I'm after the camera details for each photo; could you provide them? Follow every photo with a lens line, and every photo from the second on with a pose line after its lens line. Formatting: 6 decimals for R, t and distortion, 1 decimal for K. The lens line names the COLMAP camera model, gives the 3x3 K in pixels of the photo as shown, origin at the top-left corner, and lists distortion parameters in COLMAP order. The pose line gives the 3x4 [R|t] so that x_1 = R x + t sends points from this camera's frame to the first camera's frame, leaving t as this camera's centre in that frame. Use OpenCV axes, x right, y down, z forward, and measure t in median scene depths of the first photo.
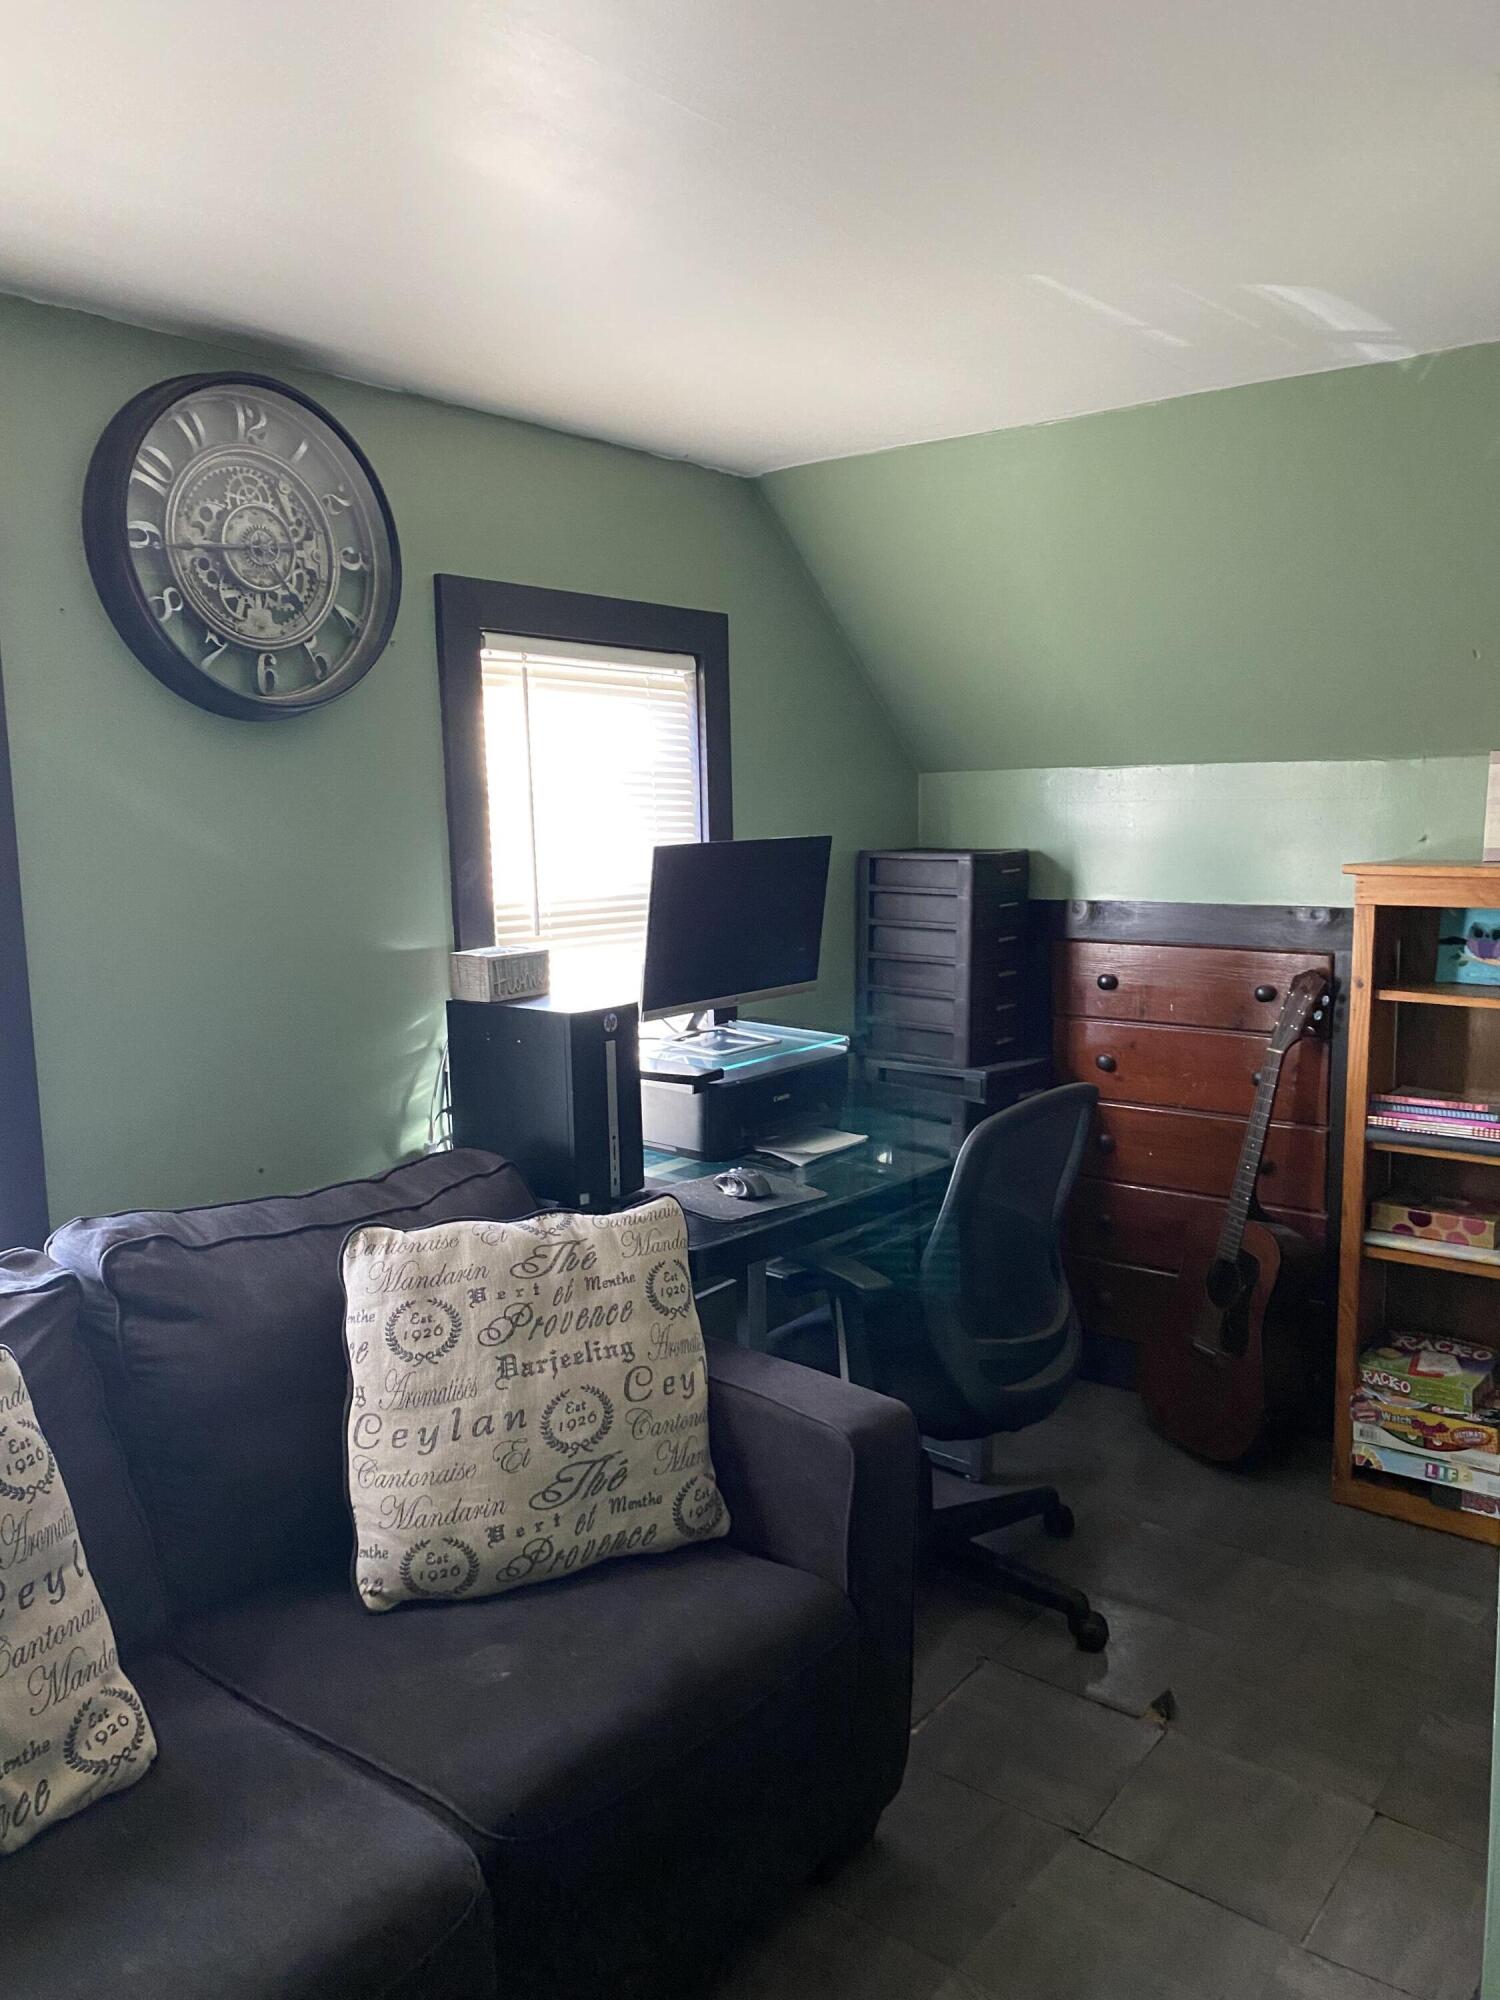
lens RADIAL K [[1540.8, 0, 755.1], [0, 1540.8, 993.5], [0, 0, 1]] dist [0.057945, -0.100006]
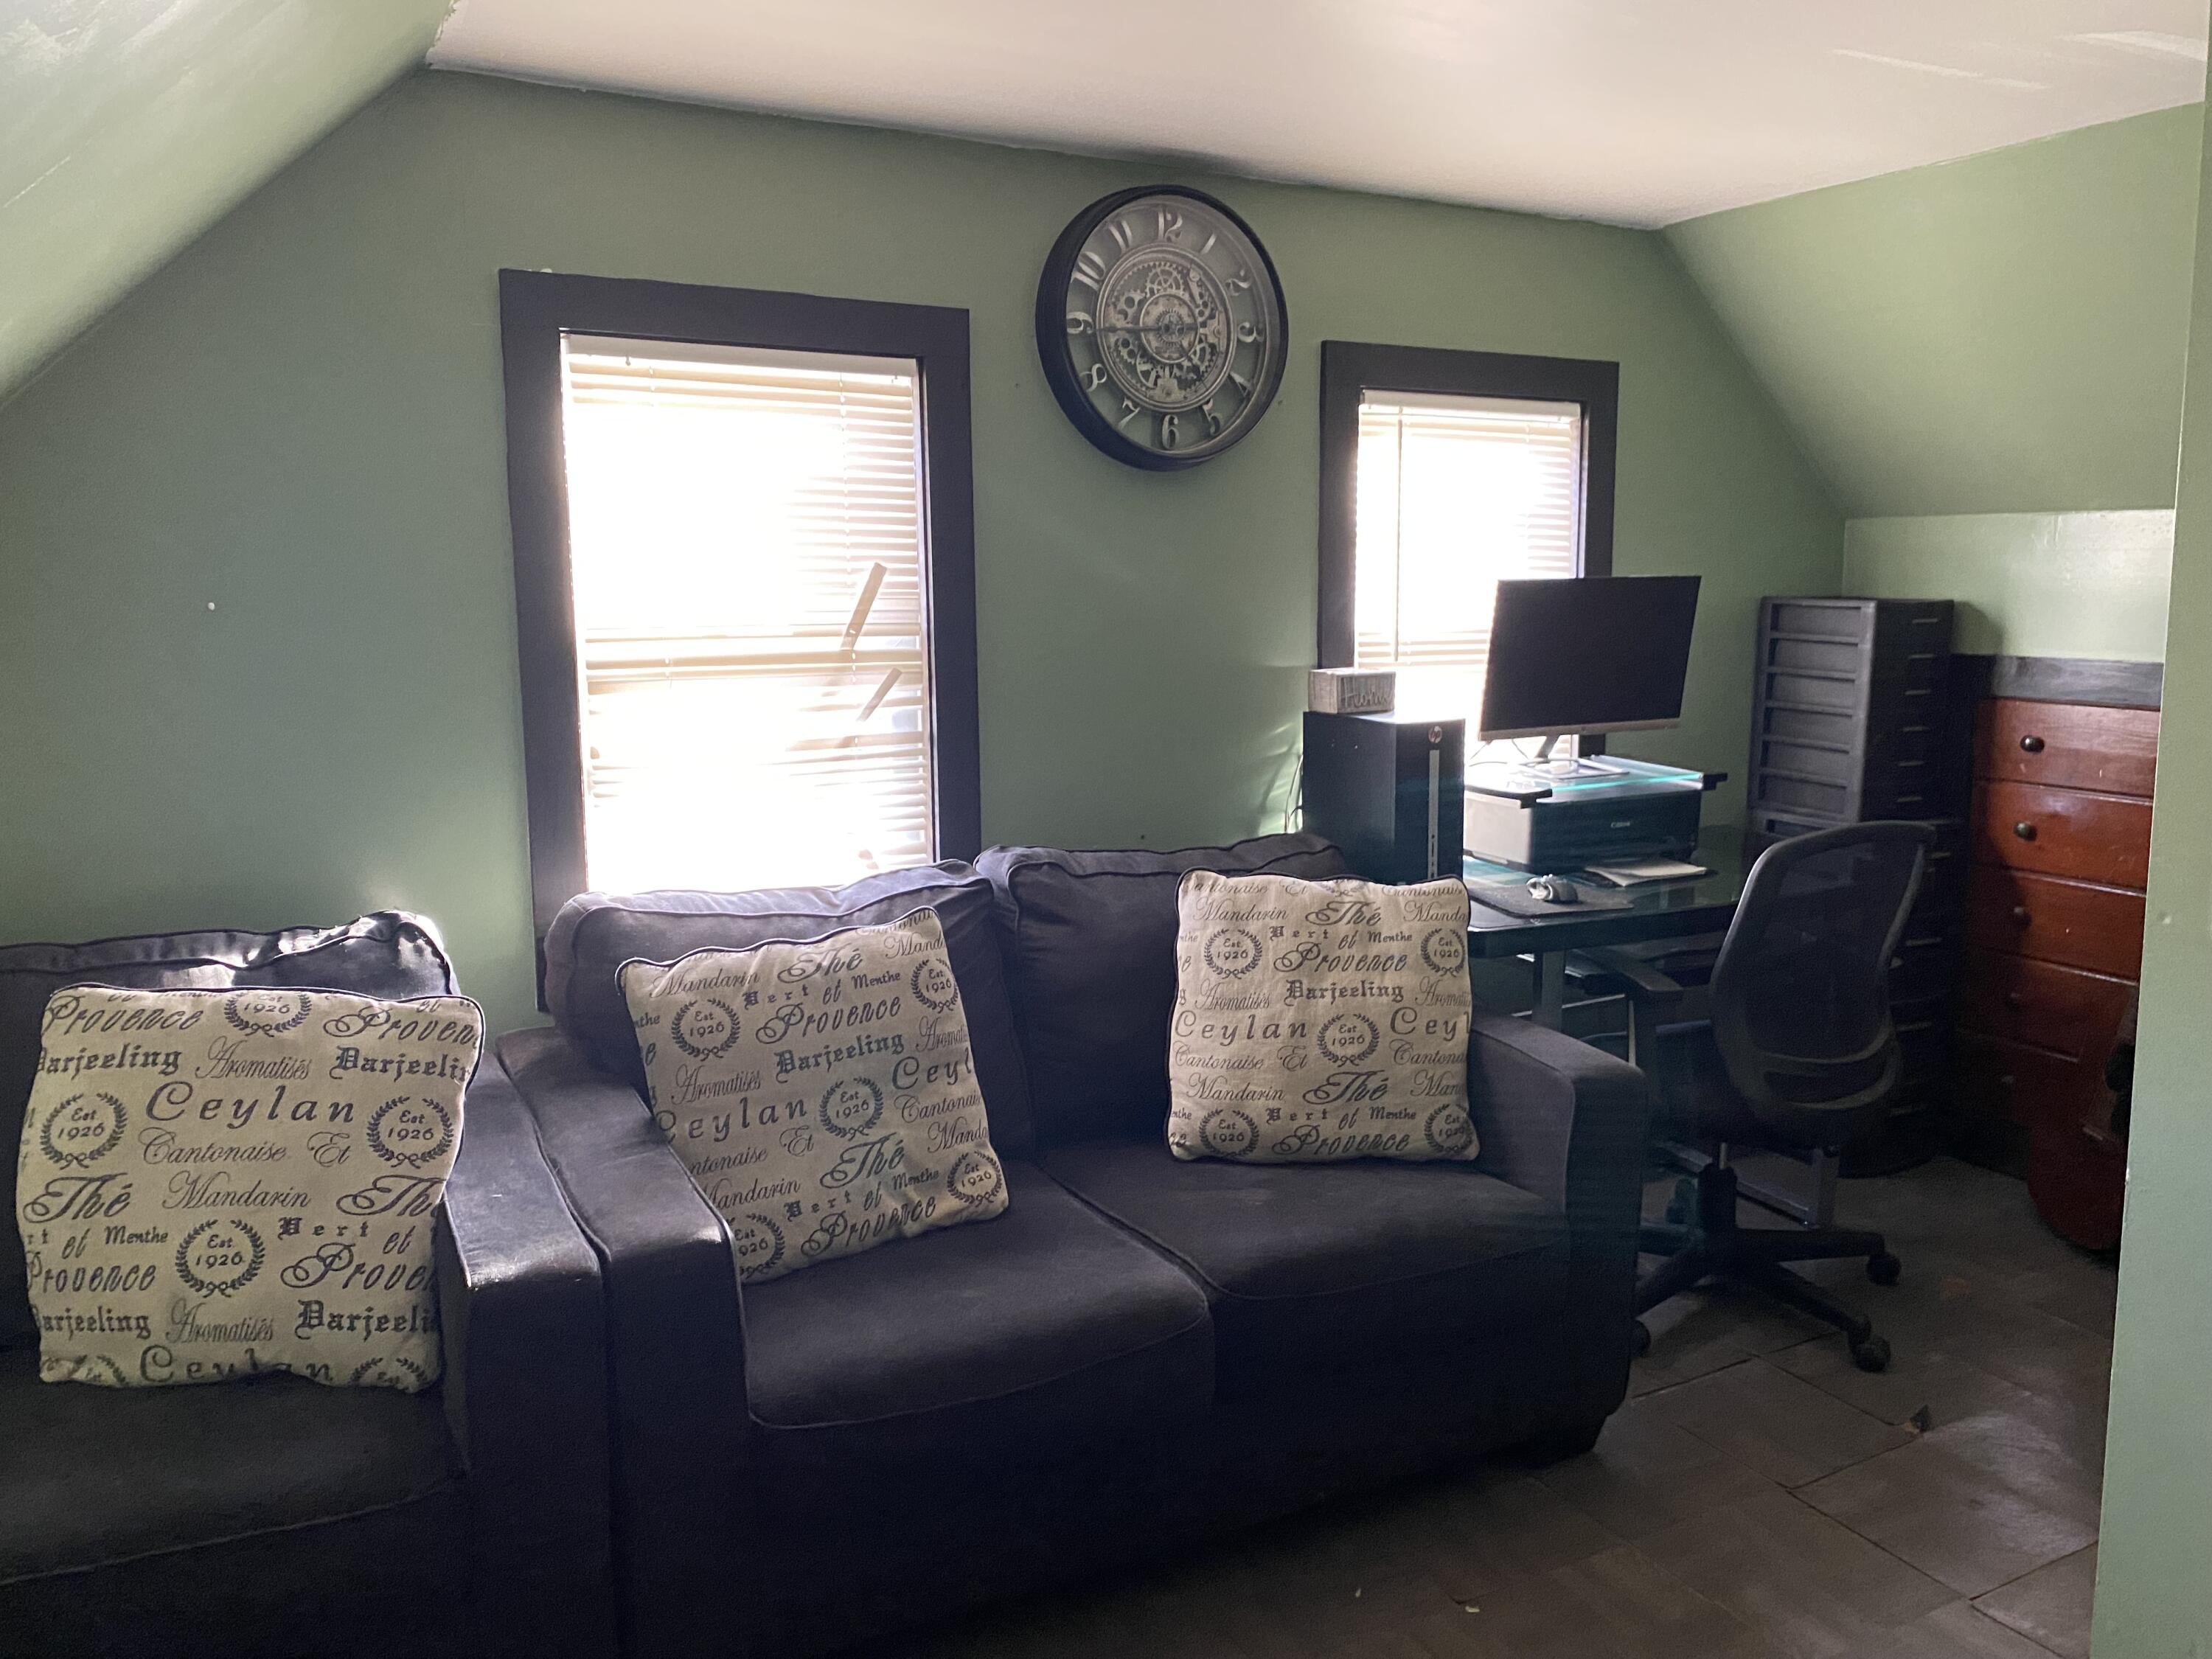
lens RADIAL K [[1704.2, 0, 1110.8], [0, 1704.2, 836.8], [0, 0, 1]] dist [0.057945, -0.100006]
pose [[0.916564, 0.073484, -0.393078, 0.209455], [-0.061562, 0.997182, 0.042869, 0.062417], [0.395121, -0.015093, 0.918505, -0.282144]]
